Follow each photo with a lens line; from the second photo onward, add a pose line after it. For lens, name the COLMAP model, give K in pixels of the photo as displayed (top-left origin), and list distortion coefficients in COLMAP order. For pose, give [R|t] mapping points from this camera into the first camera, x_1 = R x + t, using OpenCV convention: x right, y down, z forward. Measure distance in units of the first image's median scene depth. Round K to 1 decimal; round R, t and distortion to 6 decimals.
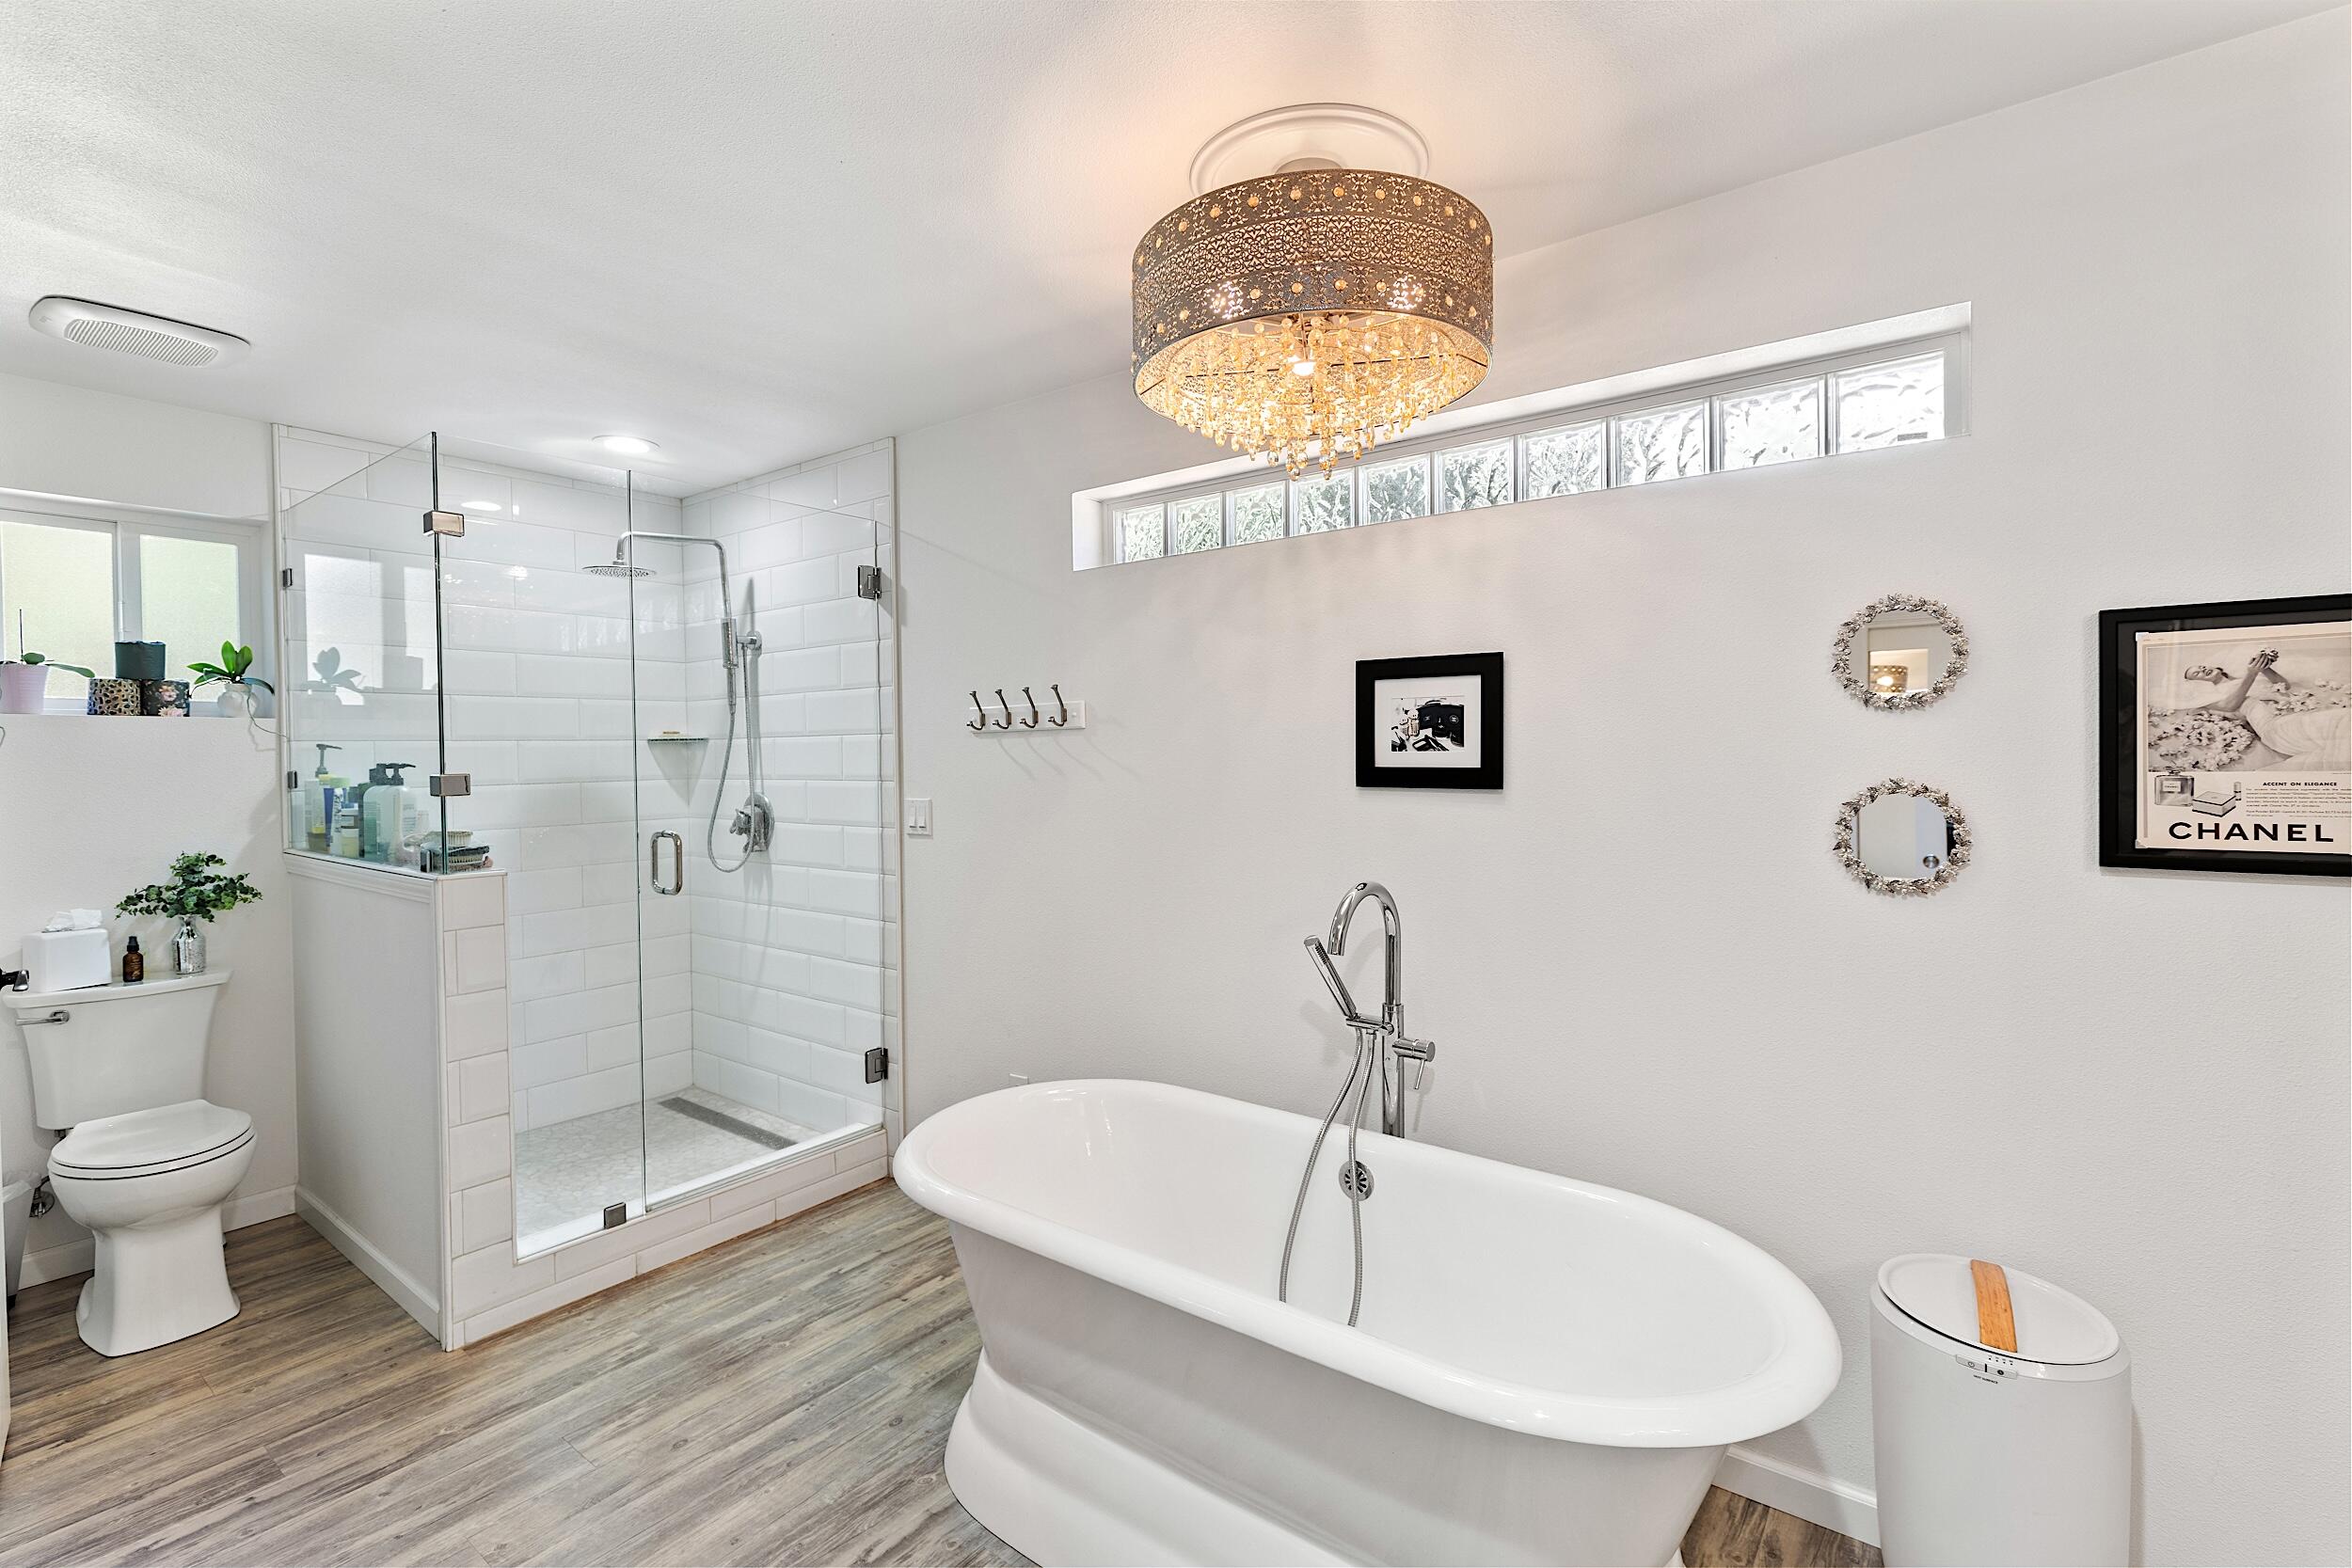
lens RADIAL K [[1048.1, 0, 1173.6], [0, 1048.1, 771.6], [0, 0, 1]] dist [0.006040, -0.002379]
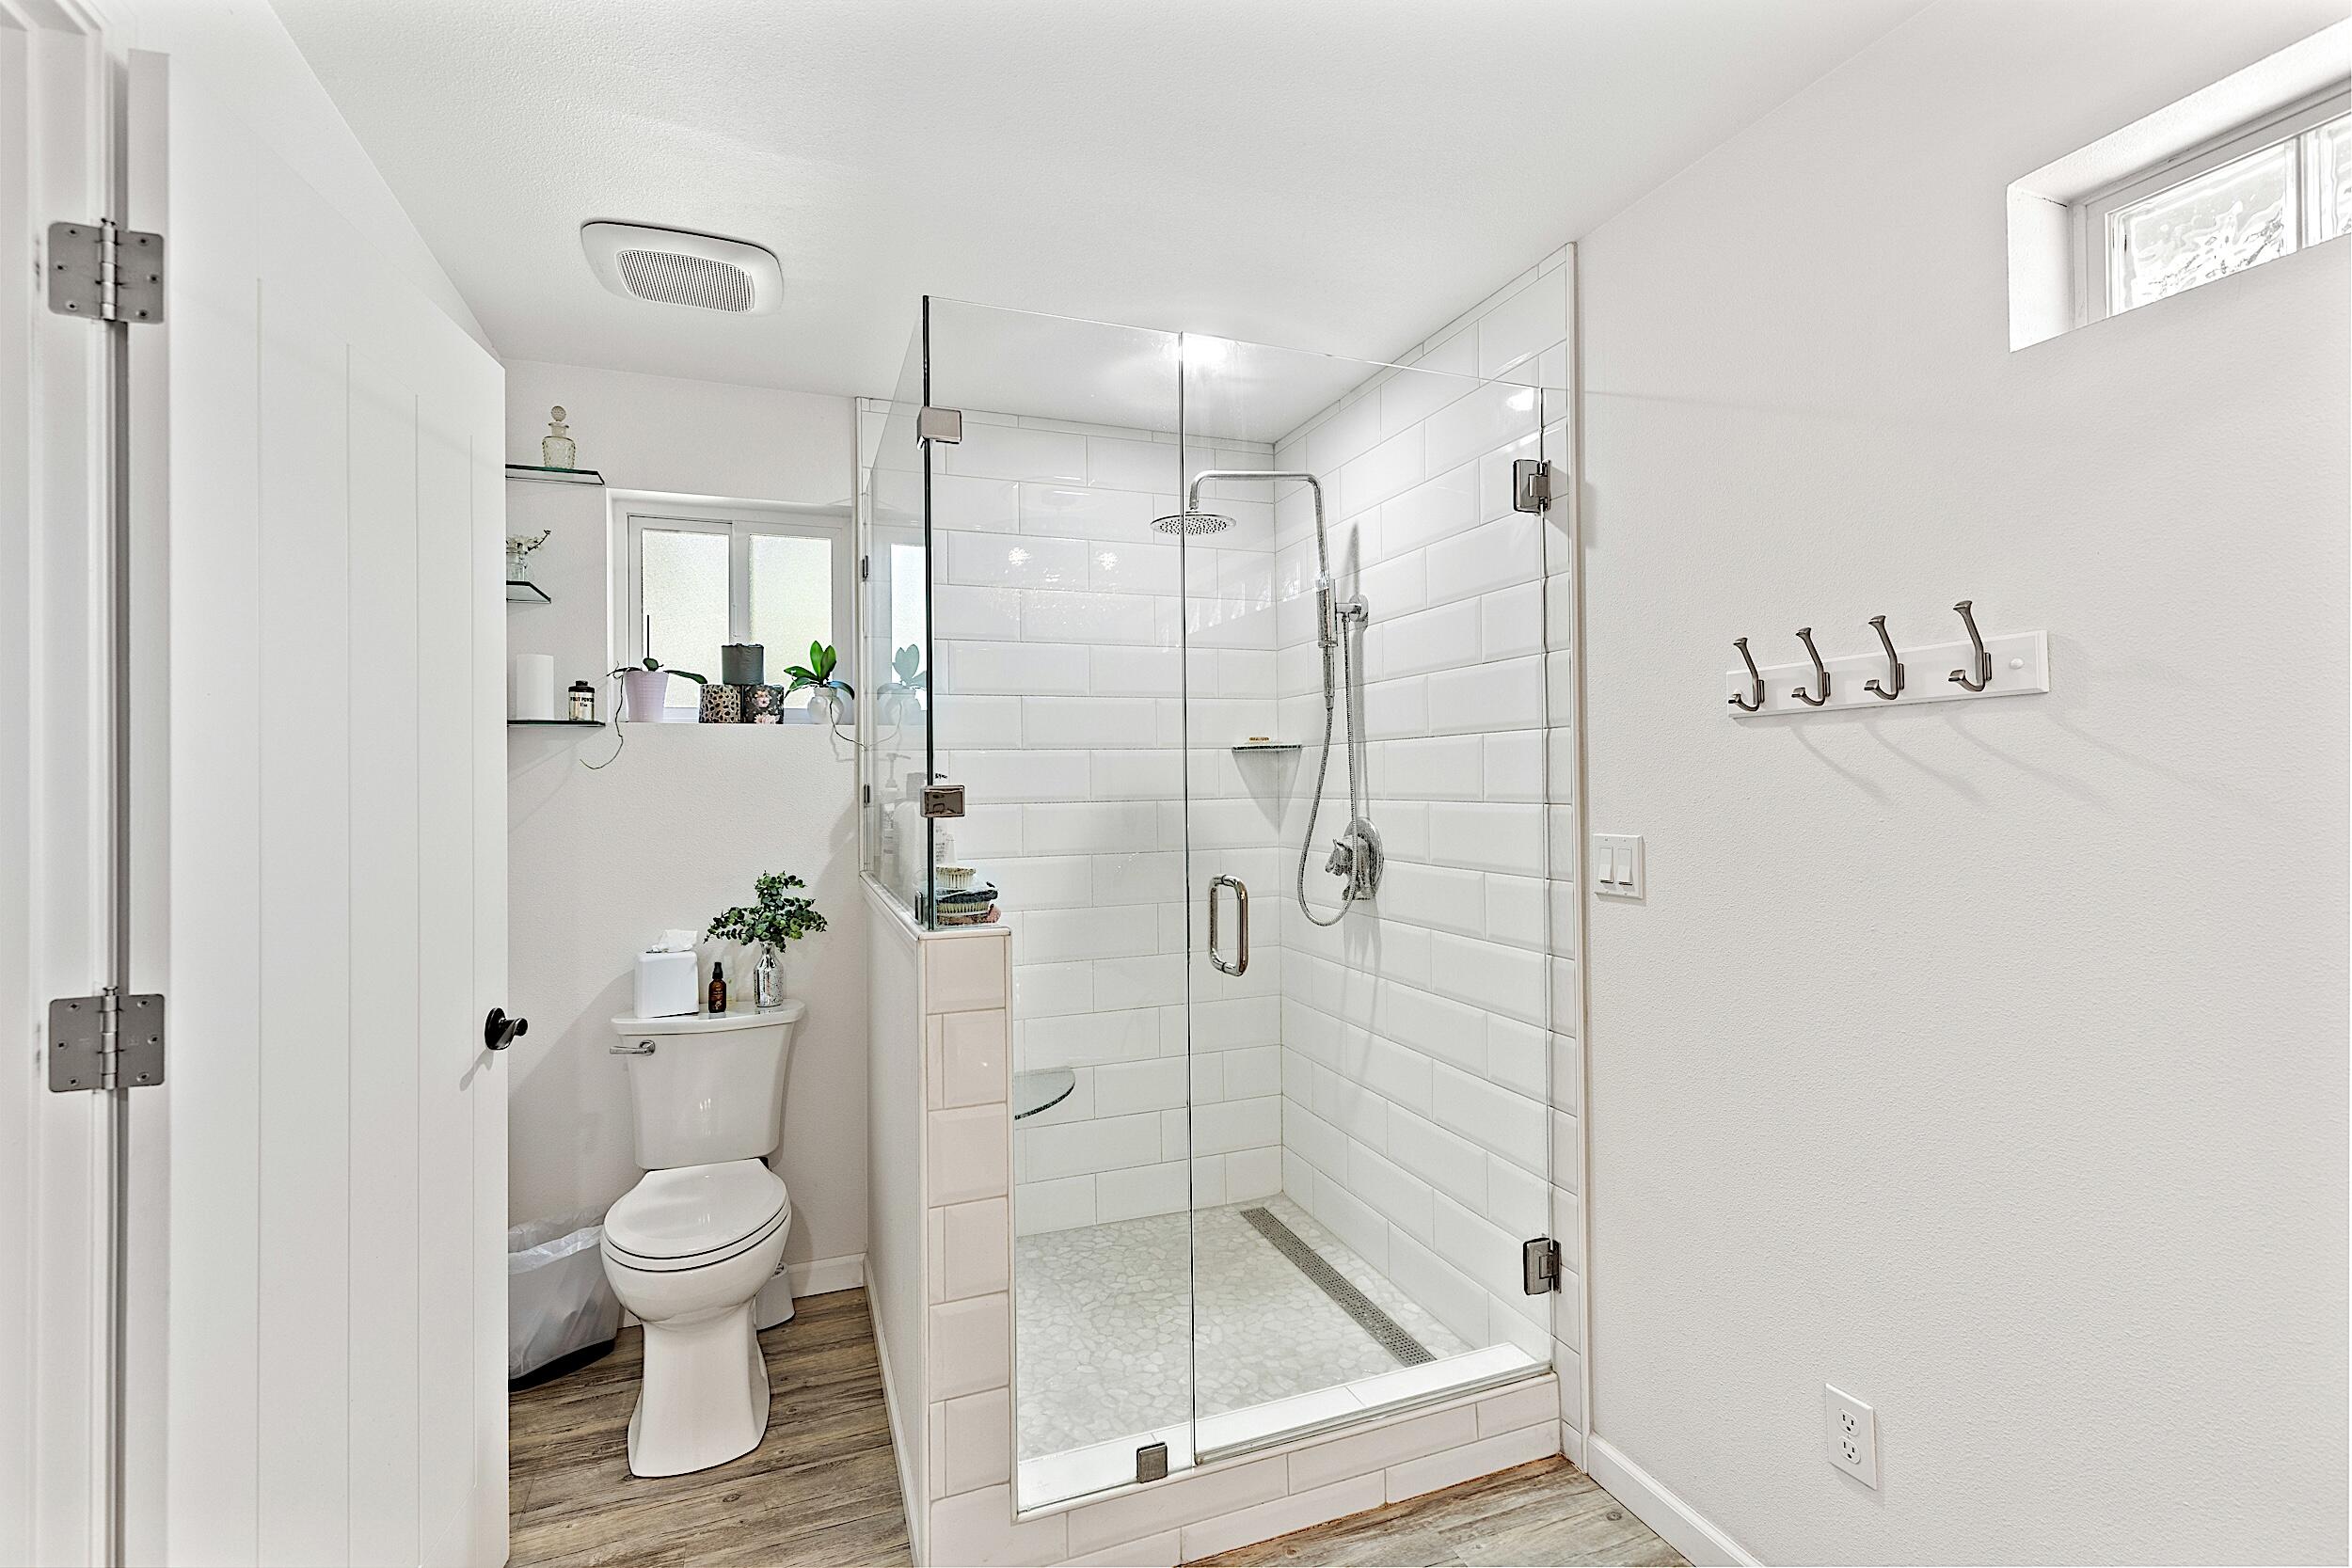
lens RADIAL K [[1048.1, 0, 1172.1], [0, 1048.1, 771.0], [0, 0, 1]] dist [0.006040, -0.002379]
pose [[0.847397, -0.003278, -0.530949, -0.164598], [-0.008520, 0.999768, -0.019771, 0.004391], [0.530891, 0.021277, 0.847173, 0.423848]]
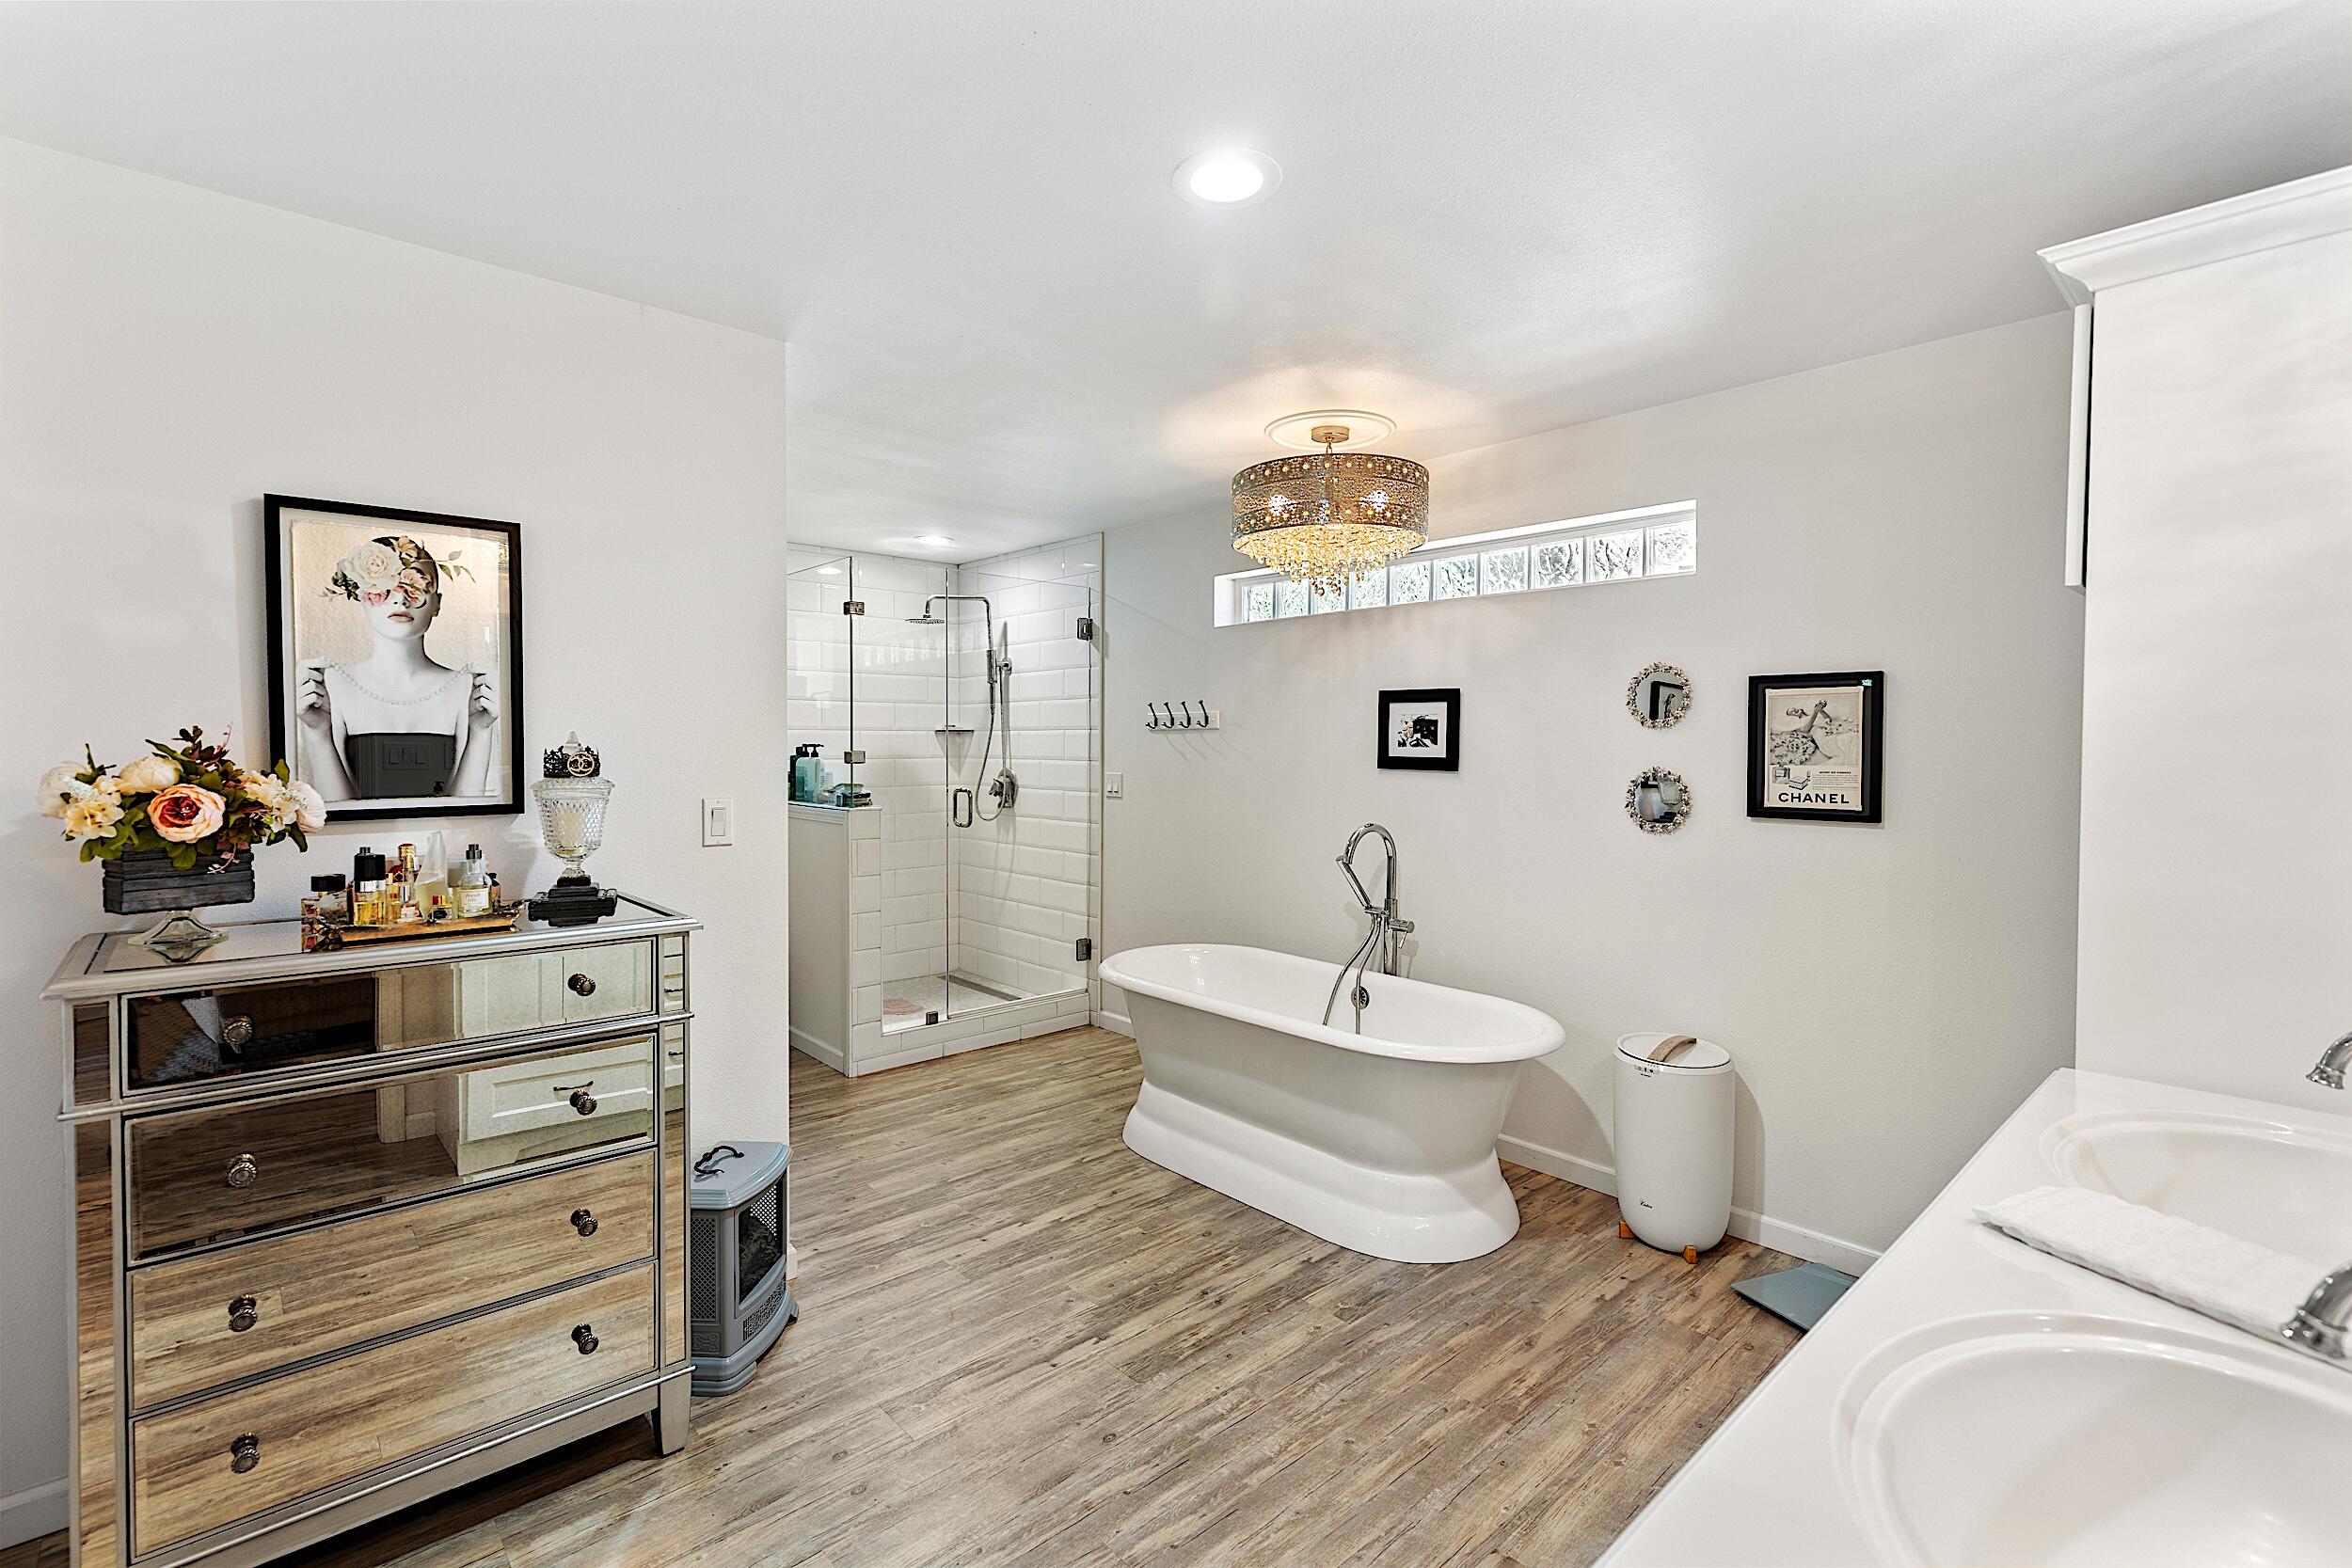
lens RADIAL K [[1048.1, 0, 1176.9], [0, 1048.1, 771.0], [0, 0, 1]] dist [0.006040, -0.002379]
pose [[0.984228, 0.021093, -0.175641, 0.127646], [-0.019625, 0.999757, 0.010086, 0.006808], [0.175811, -0.006480, 0.984403, -0.540926]]
